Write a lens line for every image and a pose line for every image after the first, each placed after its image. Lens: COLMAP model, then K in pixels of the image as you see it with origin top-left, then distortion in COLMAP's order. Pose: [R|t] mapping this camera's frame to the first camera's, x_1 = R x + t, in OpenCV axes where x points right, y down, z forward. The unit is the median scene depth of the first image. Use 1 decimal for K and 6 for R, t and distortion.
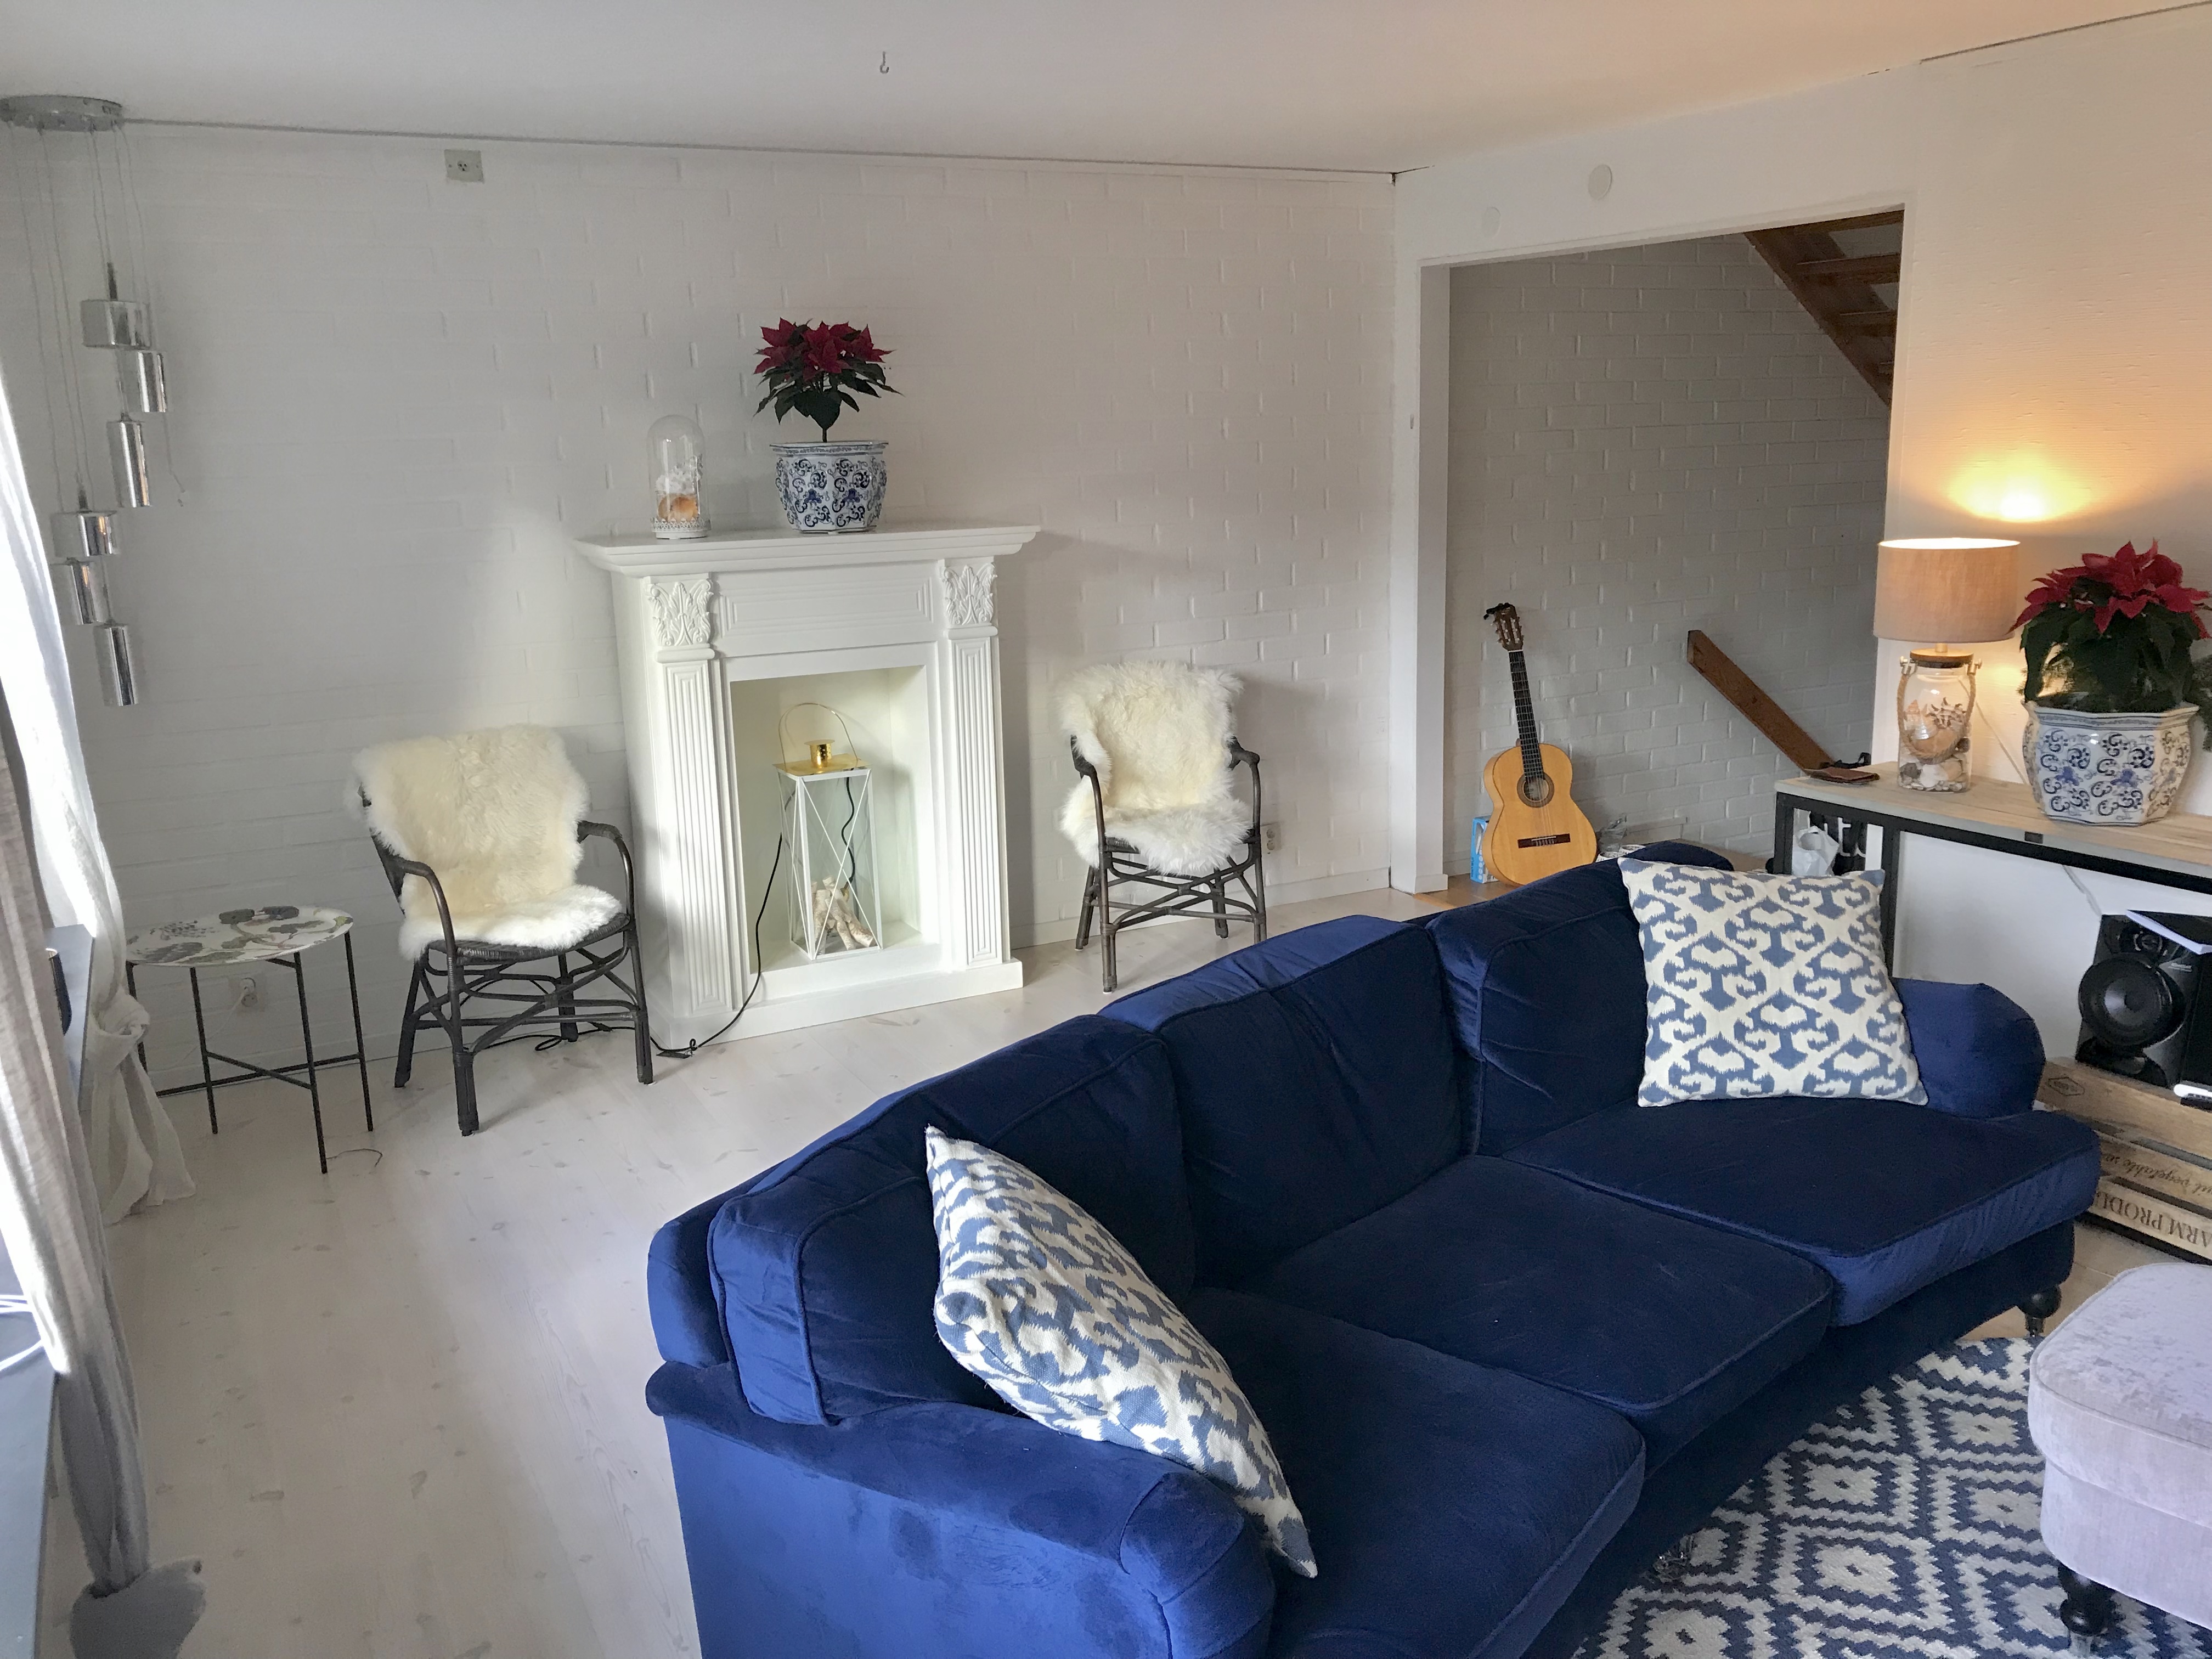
lens RADIAL K [[1794.7, 0, 1106.5], [0, 1794.7, 785.6], [0, 0, 1]] dist [-0.013124, 0.019899]
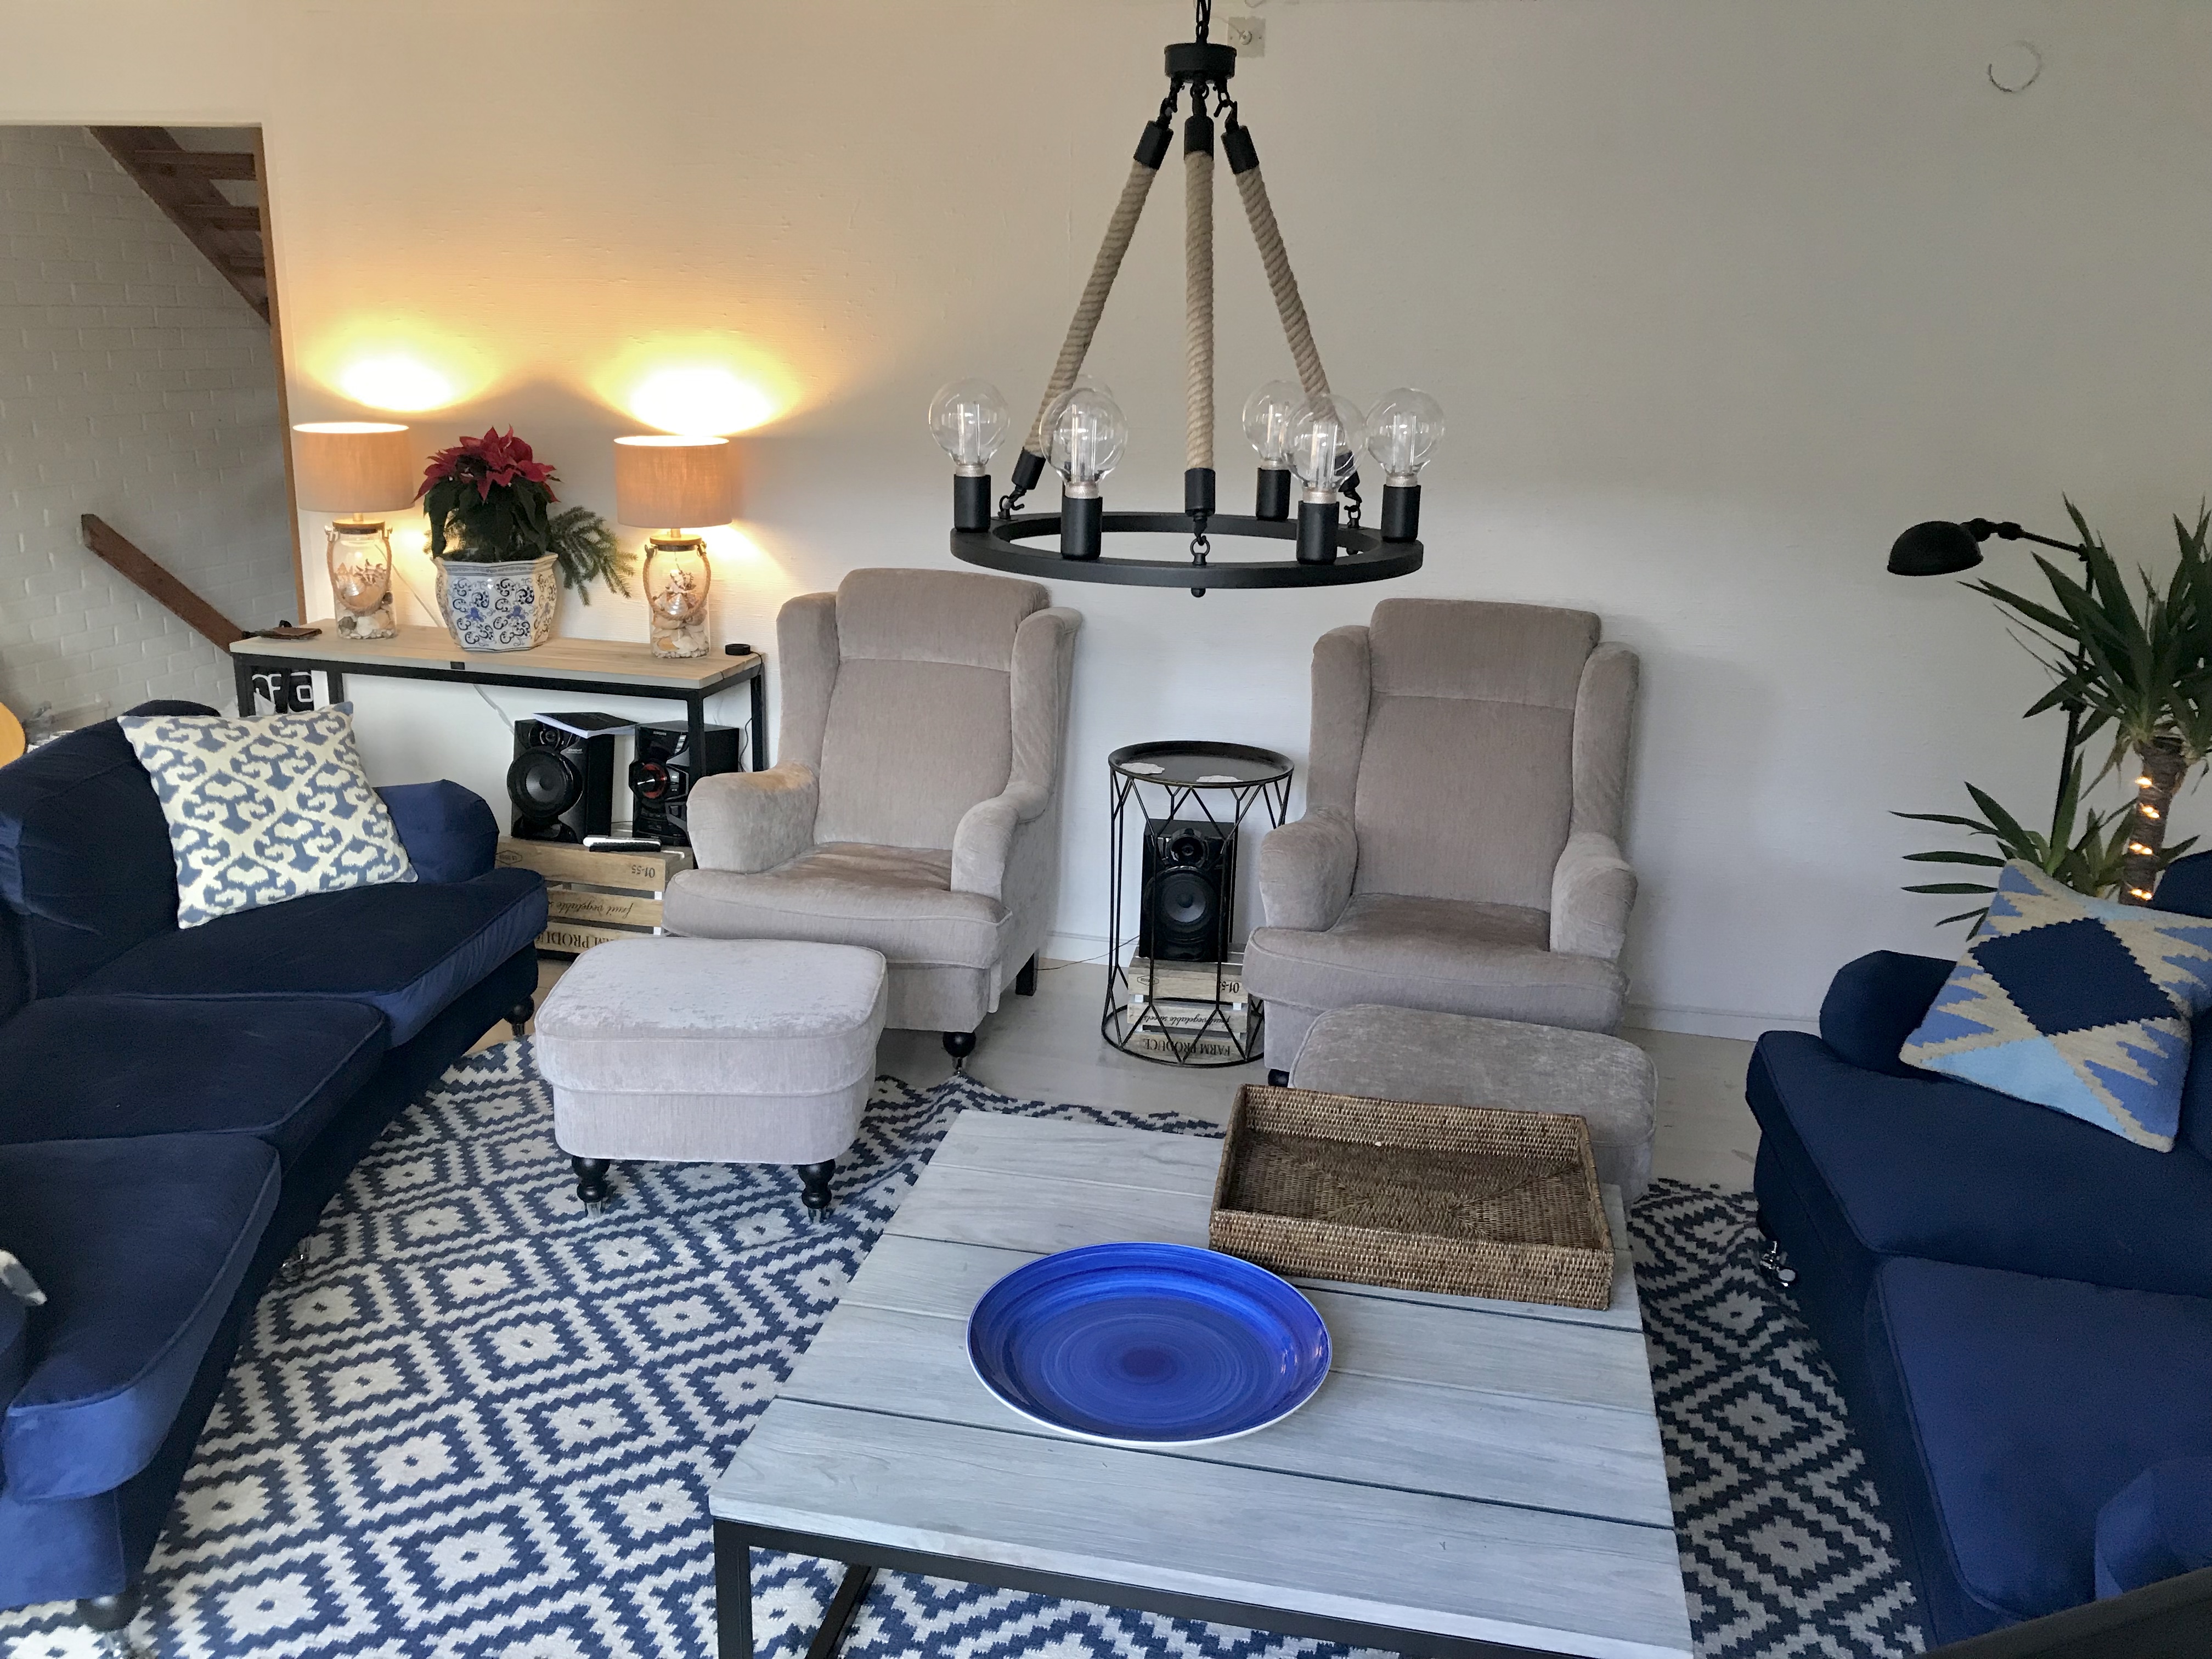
lens RADIAL K [[1813.3, 0, 1108.2], [0, 1813.3, 830.2], [0, 0, 1]] dist [0.009661, 0.002091]
pose [[0.648989, -0.163027, 0.743126, -0.168960], [0.100334, 0.986580, 0.128813, 0.027221], [-0.754153, -0.009038, 0.656637, -0.202909]]
